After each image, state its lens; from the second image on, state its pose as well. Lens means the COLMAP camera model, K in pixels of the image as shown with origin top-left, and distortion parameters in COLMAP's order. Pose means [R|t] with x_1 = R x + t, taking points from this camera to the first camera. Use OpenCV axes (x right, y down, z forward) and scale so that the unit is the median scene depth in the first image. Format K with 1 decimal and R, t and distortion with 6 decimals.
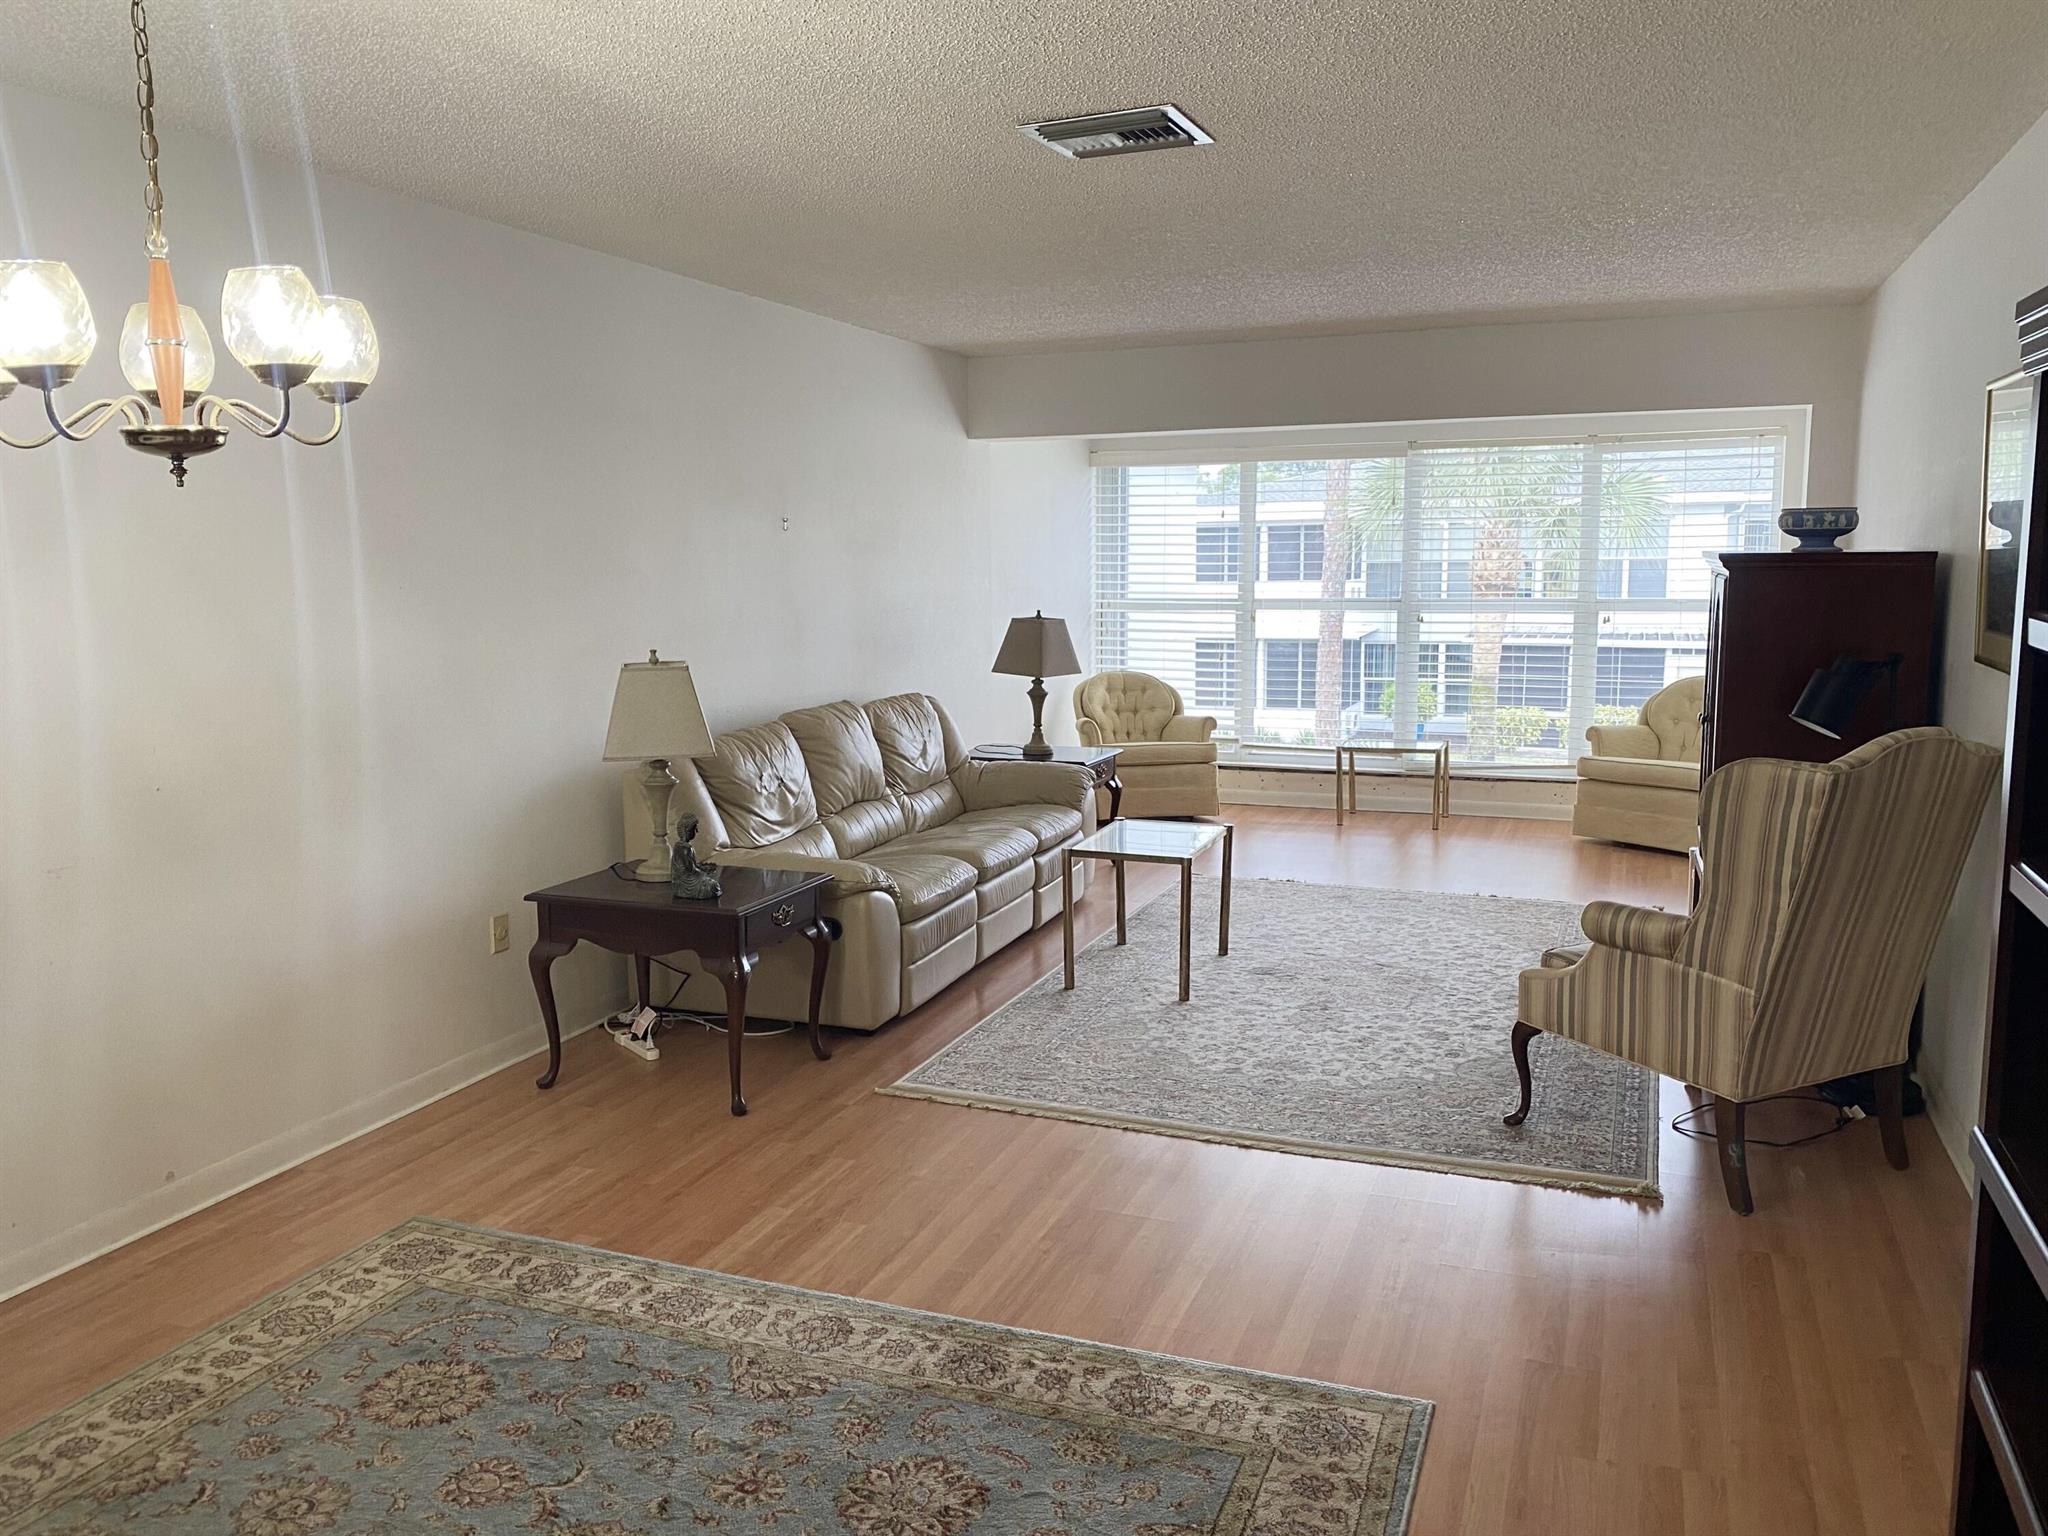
lens RADIAL K [[1586.5, 0, 977.7], [0, 1586.5, 767.2], [0, 0, 1]] dist [0.007006, 0.000773]
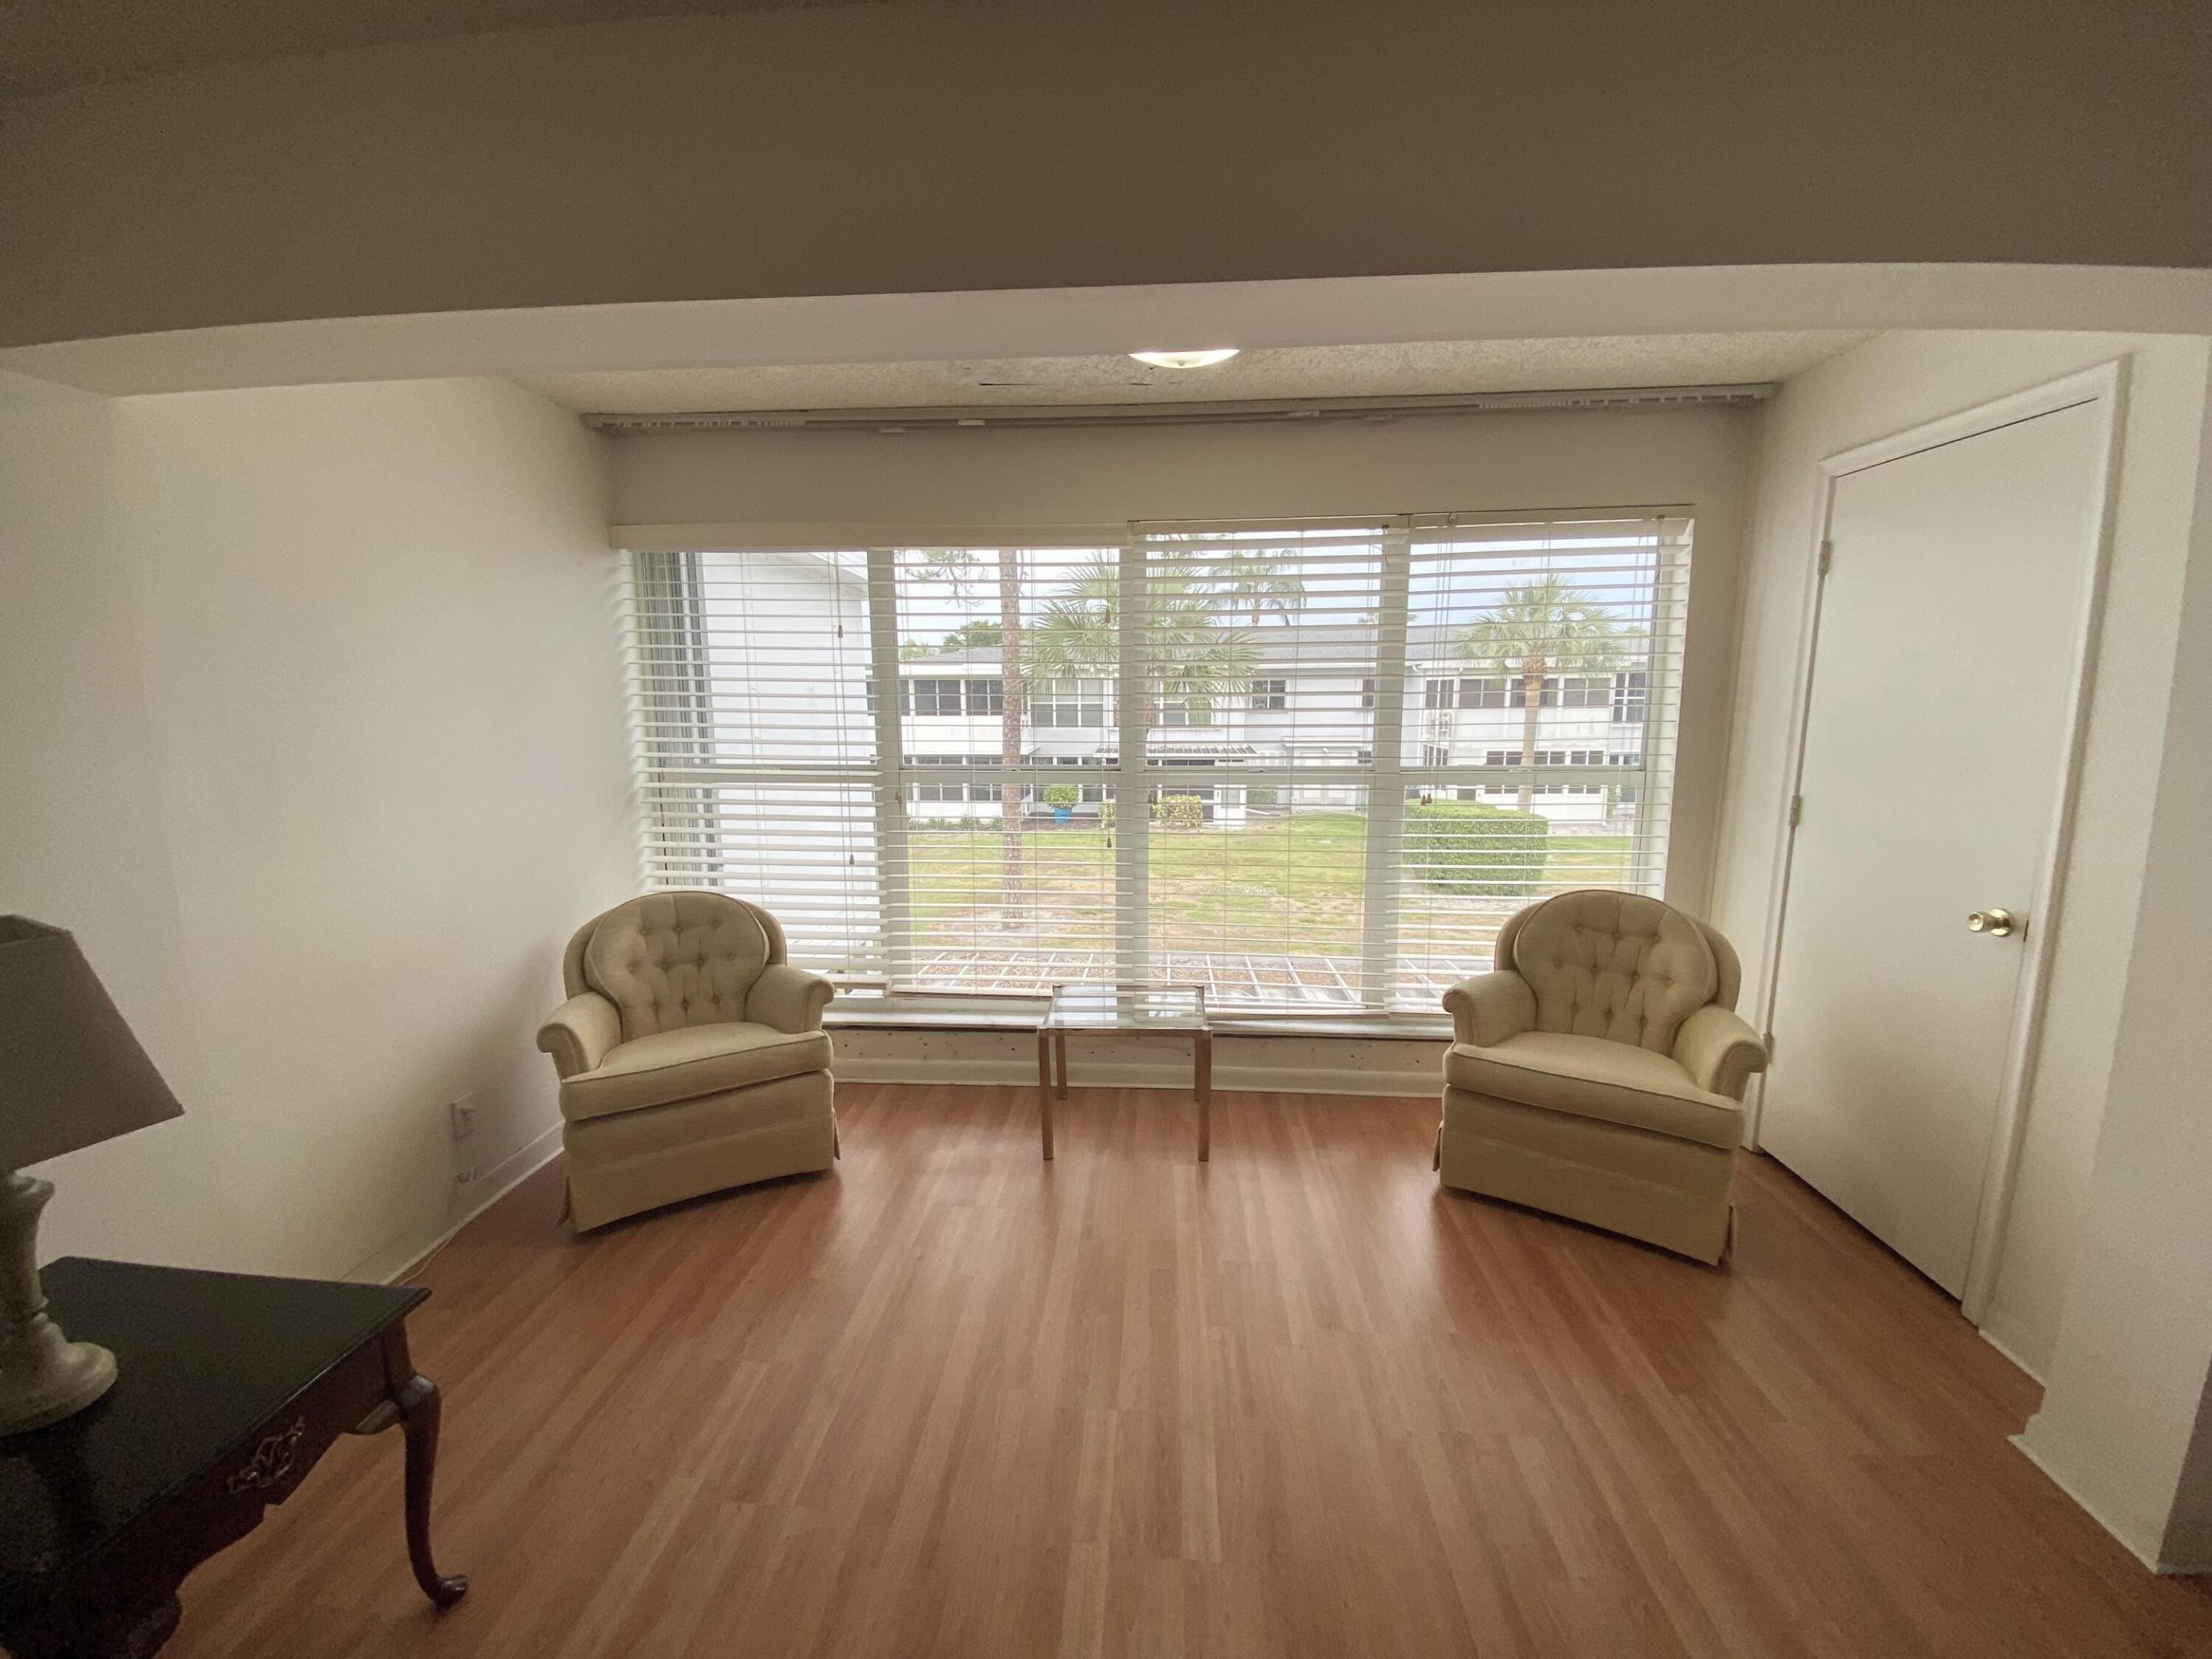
lens RADIAL K [[884.3, 0, 1106.0], [0, 884.3, 829.5], [0, 0, 1]] dist [0.030104, -0.024431]
pose [[0.946871, -0.041317, 0.318948, 0.139278], [0.036832, 0.999120, 0.020081, -0.085713], [-0.319497, -0.007266, 0.947560, 0.641082]]
